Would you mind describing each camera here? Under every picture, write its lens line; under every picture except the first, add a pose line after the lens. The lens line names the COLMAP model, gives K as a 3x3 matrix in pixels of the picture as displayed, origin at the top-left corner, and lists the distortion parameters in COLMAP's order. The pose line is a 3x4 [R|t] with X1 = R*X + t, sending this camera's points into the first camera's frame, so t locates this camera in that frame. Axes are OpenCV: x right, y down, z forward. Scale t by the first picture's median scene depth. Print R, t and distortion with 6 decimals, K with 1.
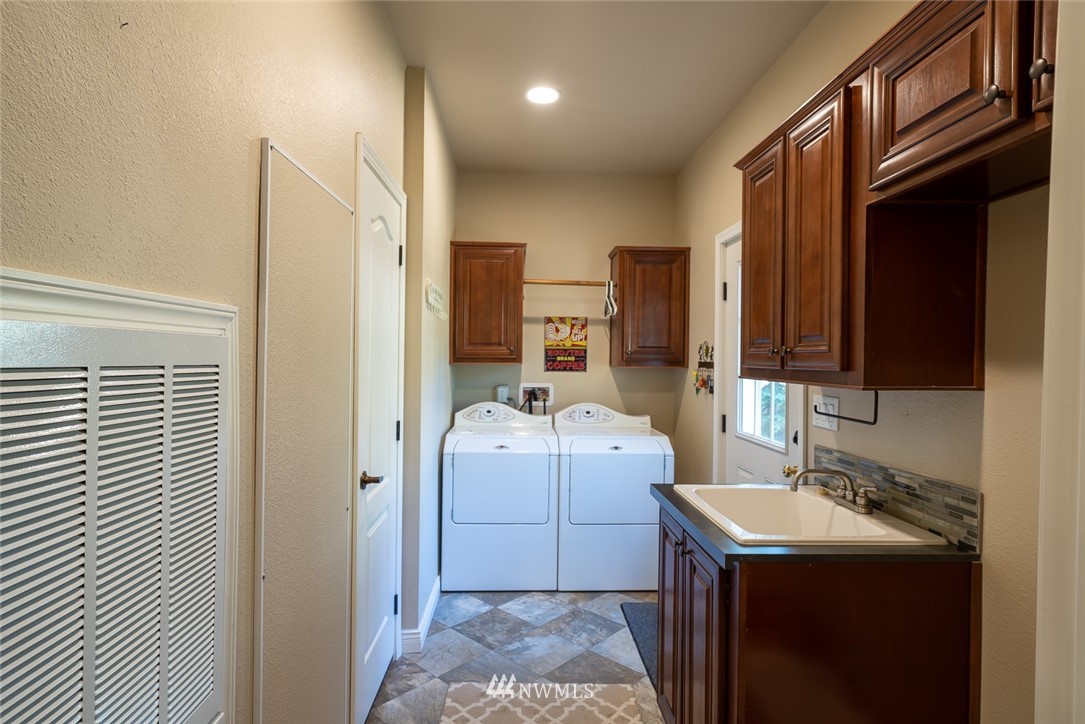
lens RADIAL K [[583.4, 0, 541.8], [0, 583.4, 358.3], [0, 0, 1]] dist [0.004151, 0.005746]
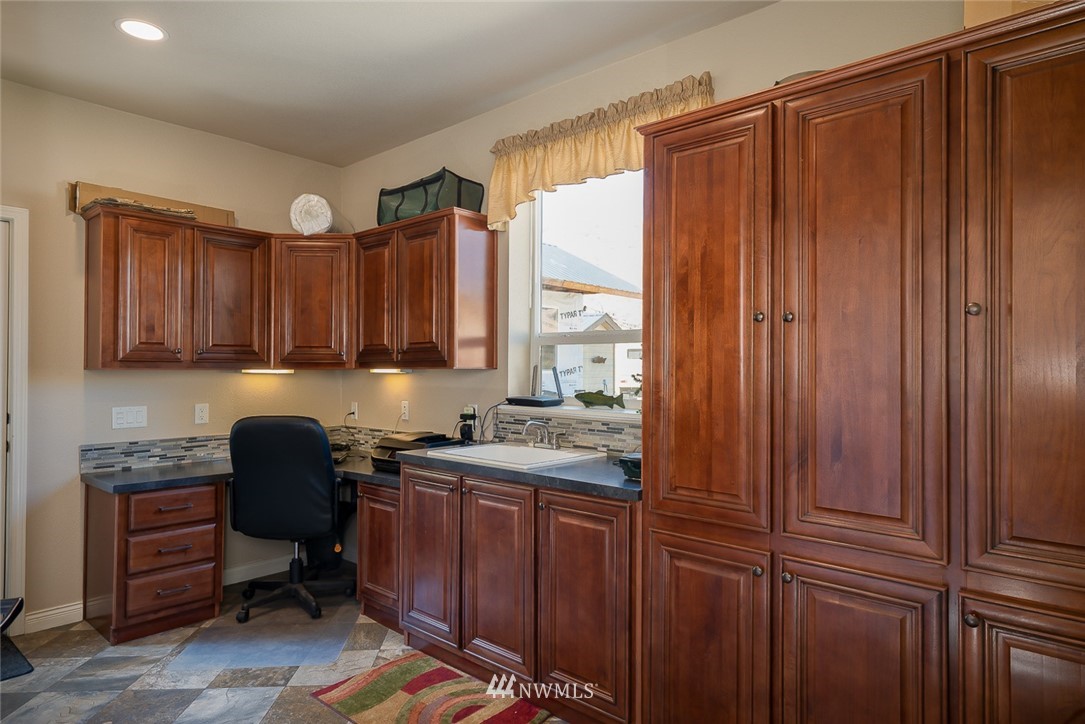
lens RADIAL K [[637.6, 0, 536.2], [0, 637.6, 363.6], [0, 0, 1]] dist [-0.005027, -0.002602]
pose [[-0.727790, -0.001201, 0.685799, -1.001424], [-0.000220, 0.999999, 0.001518, 0.013567], [-0.685800, 0.000953, -0.727789, 1.387736]]
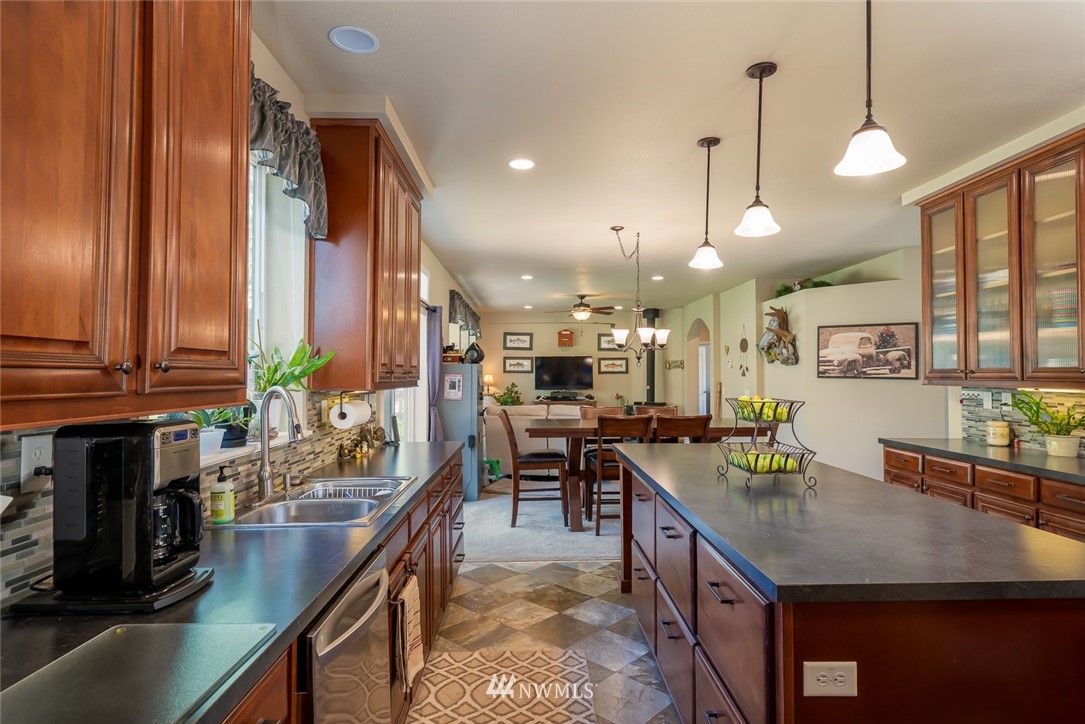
lens RADIAL K [[583.4, 0, 547.1], [0, 583.4, 364.3], [0, 0, 1]] dist [0.004151, 0.005746]
pose [[-0.999978, -0.001039, 0.006627, -0.066216], [-0.001118, 0.999929, -0.011851, -0.004064], [-0.006614, -0.011858, -0.999908, 2.185739]]
